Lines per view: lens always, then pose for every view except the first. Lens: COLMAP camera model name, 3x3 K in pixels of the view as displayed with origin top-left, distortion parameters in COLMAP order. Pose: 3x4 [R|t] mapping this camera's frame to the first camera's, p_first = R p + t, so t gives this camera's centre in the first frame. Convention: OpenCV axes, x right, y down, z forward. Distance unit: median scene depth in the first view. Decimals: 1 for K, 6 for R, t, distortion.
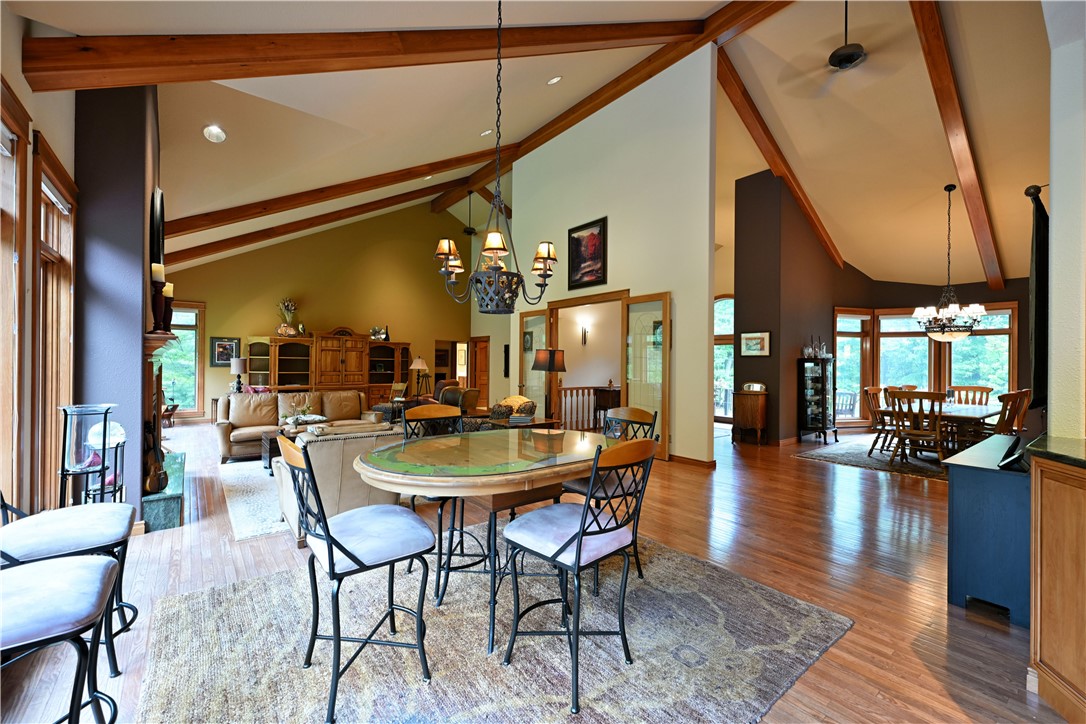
lens RADIAL K [[442.6, 0, 543.0], [0, 442.6, 362.0], [0, 0, 1]] dist [-0.020397, 0.000027]
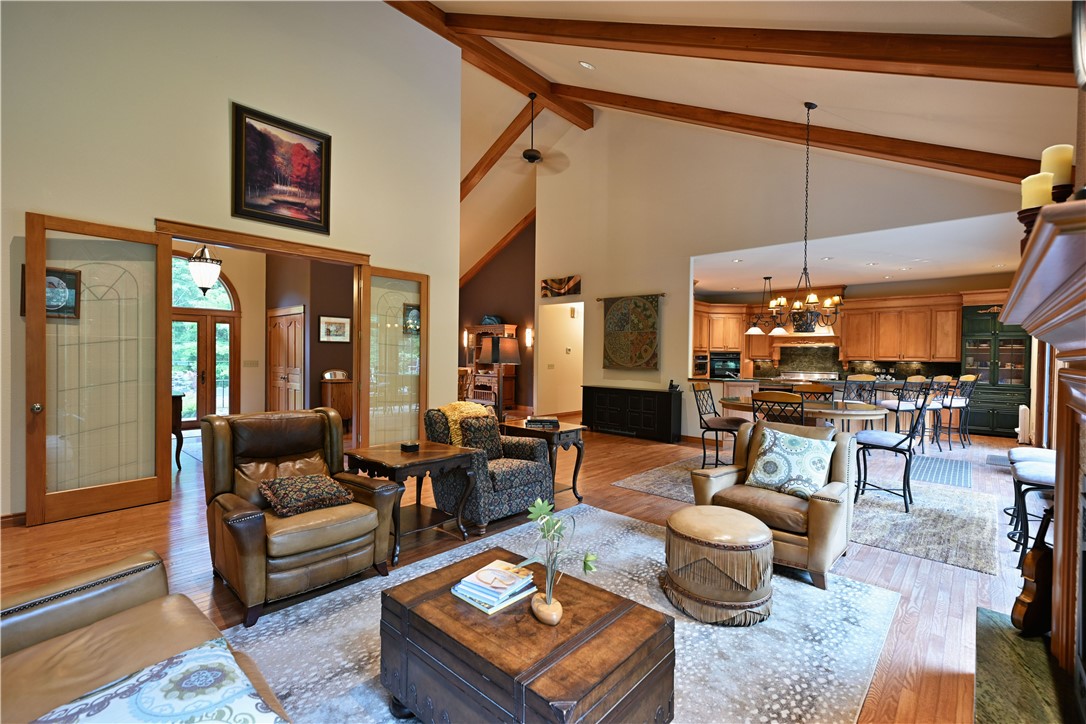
lens RADIAL K [[469.0, 0, 543.0], [0, 469.0, 362.0], [0, 0, 1]] dist [-0.000146, 0.000069]
pose [[-0.136587, -0.025642, 0.990296, -0.609765], [-0.019084, 0.999548, 0.023250, -0.003455], [-0.990444, -0.015723, -0.137014, 0.747366]]
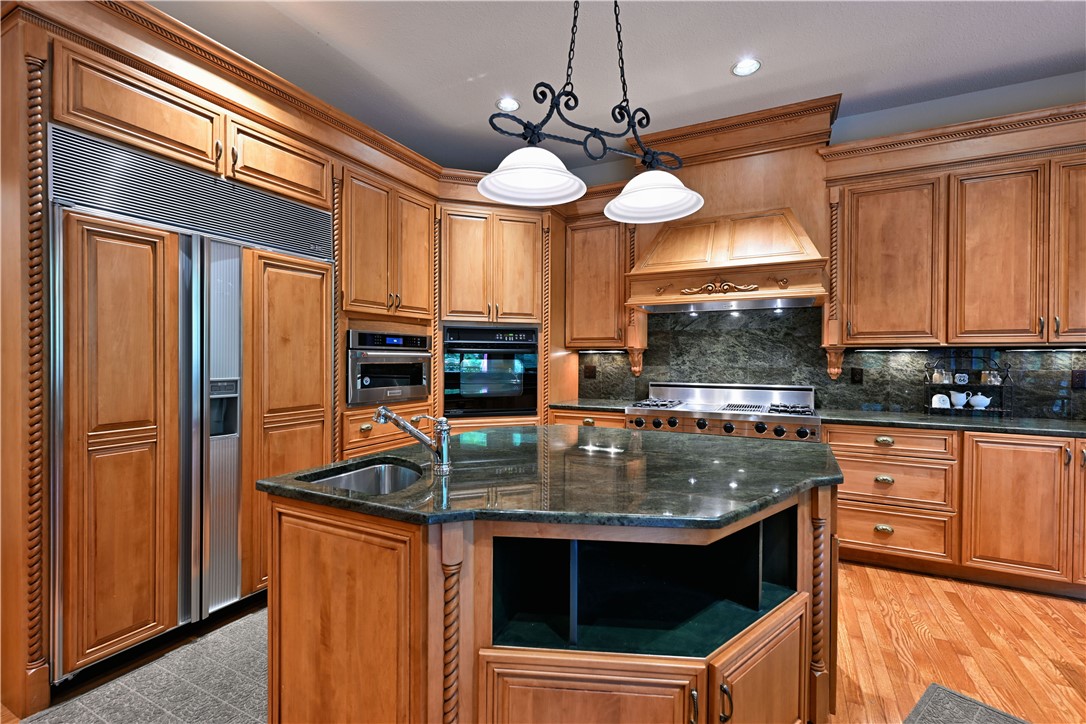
lens RADIAL K [[483.4, 0, 540.3], [0, 483.4, 363.7], [0, 0, 1]] dist [-0.000240, 0.000566]
pose [[-0.400742, -0.020611, 0.915959, 0.337489], [-0.012674, 0.999776, 0.016953, 0.018228], [-0.916103, -0.004815, -0.400914, 0.108283]]
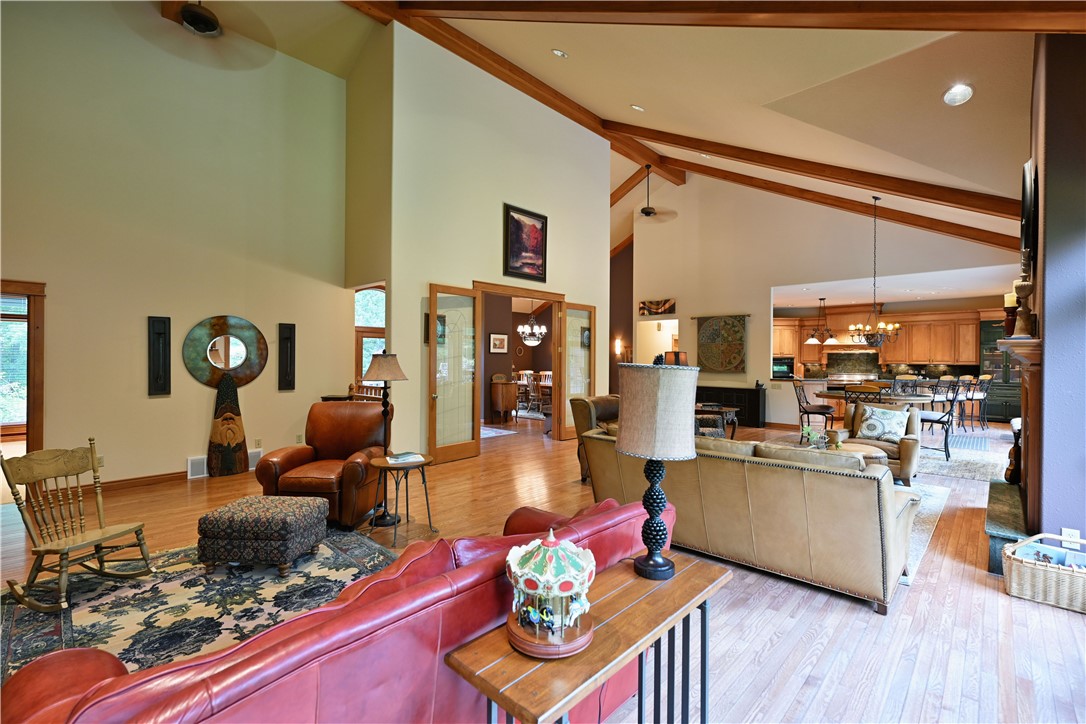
lens RADIAL K [[473.9, 0, 540.1], [0, 473.9, 359.7], [0, 0, 1]] dist [-0.003977, 0.000154]
pose [[-0.116269, -0.011370, 0.993153, -0.913676], [-0.012099, 0.999876, 0.010031, -0.010831], [-0.993144, -0.010850, -0.116392, 1.107199]]
